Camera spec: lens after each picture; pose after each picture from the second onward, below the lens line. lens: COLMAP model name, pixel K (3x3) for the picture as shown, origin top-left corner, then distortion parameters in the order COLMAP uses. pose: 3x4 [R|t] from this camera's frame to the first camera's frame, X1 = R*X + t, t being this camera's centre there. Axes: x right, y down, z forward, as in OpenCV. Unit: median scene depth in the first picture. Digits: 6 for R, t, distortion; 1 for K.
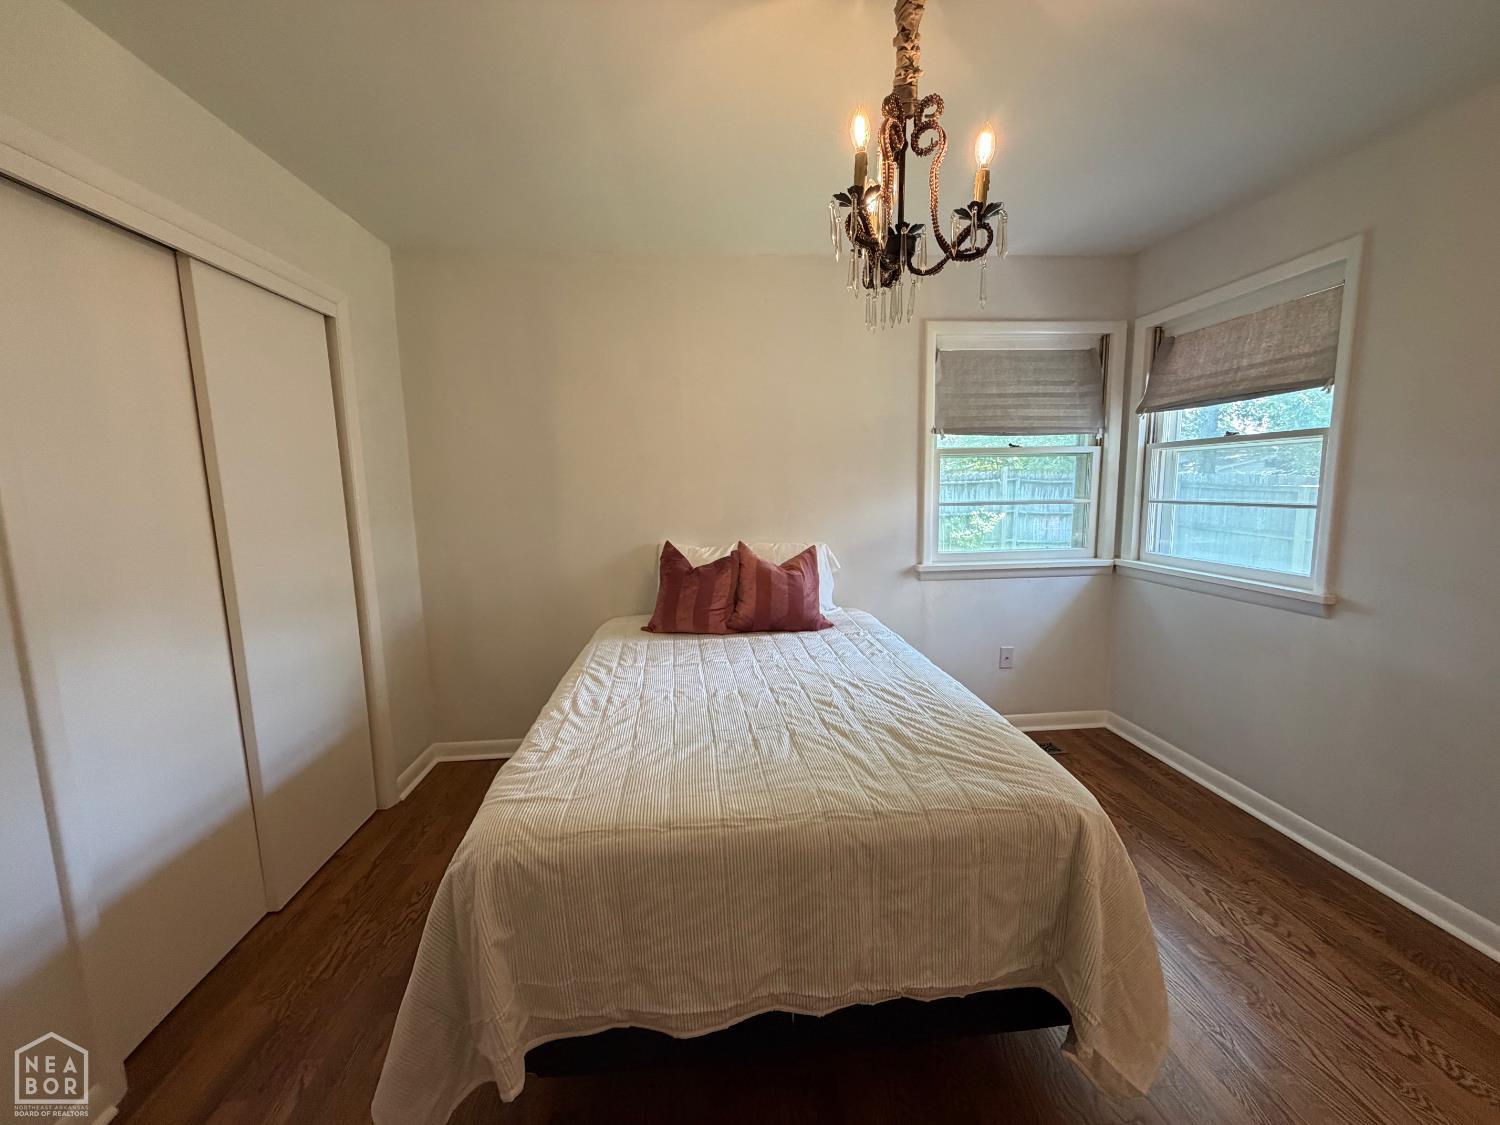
lens RADIAL K [[598.1, 0, 744.7], [0, 598.1, 562.9], [0, 0, 1]] dist [-0.001992, 0.000044]
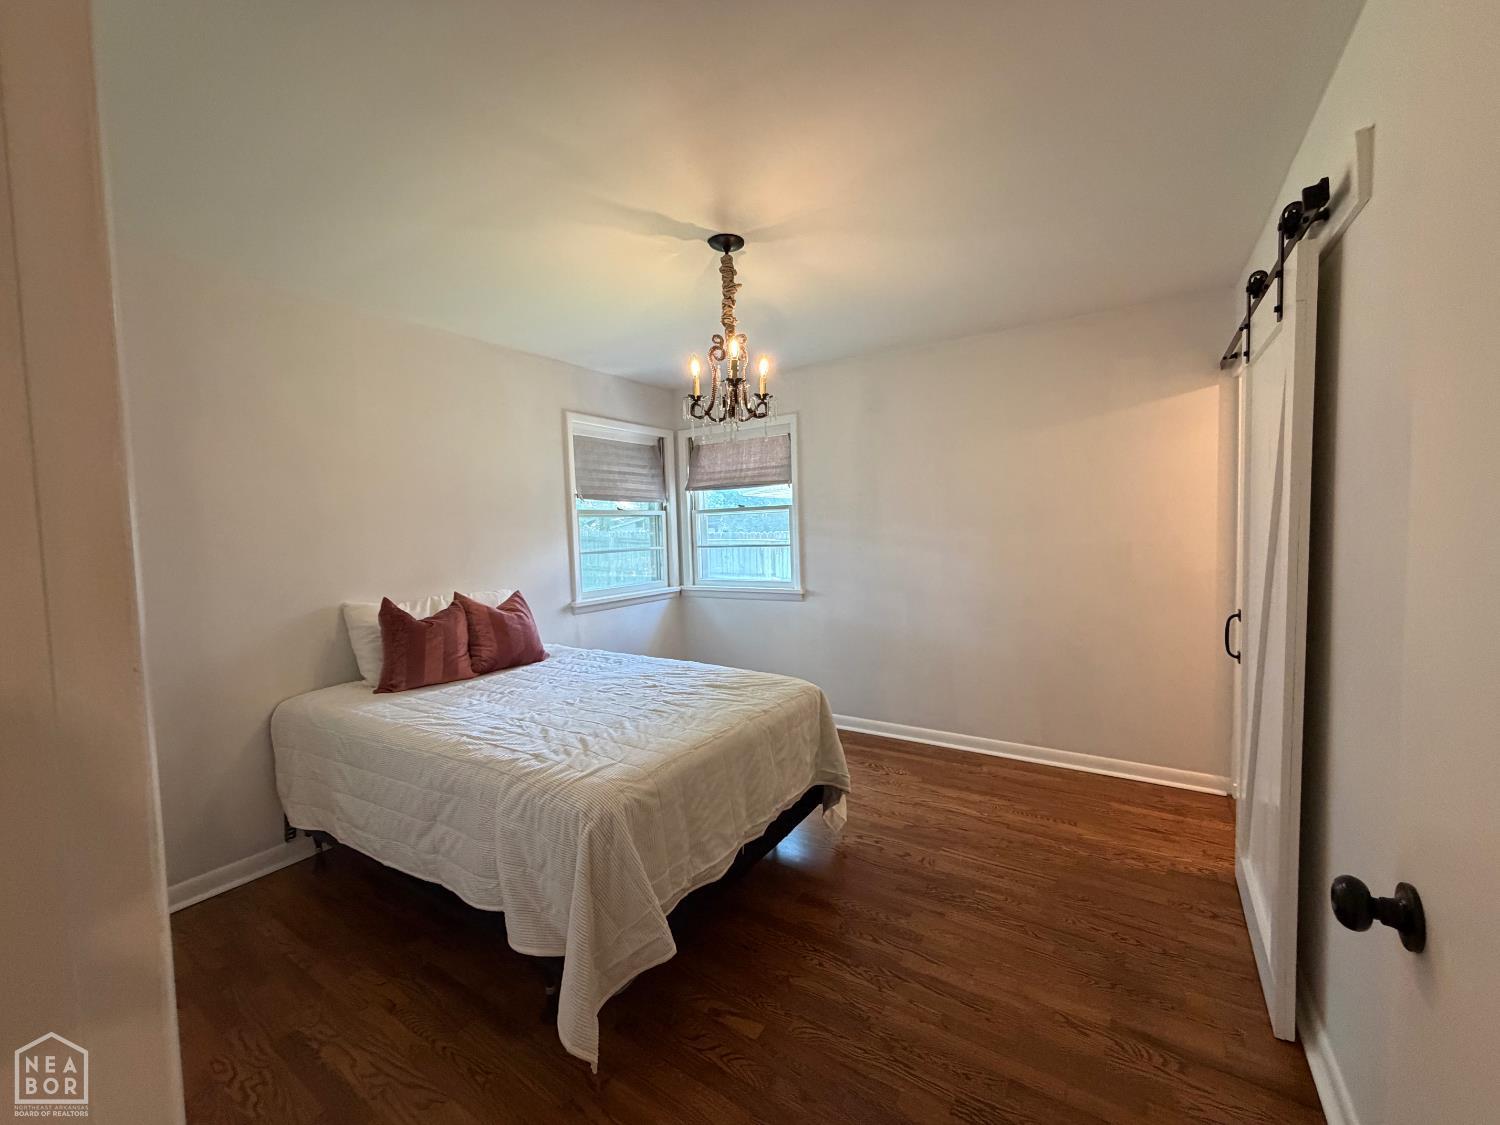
lens RADIAL K [[598.1, 0, 744.7], [0, 598.1, 562.9], [0, 0, 1]] dist [-0.001992, 0.000044]
pose [[0.610126, -0.043411, 0.791114, -0.508588], [0.121744, 0.991776, -0.039470, 0.016107], [-0.782895, 0.120395, 0.610394, -0.045251]]
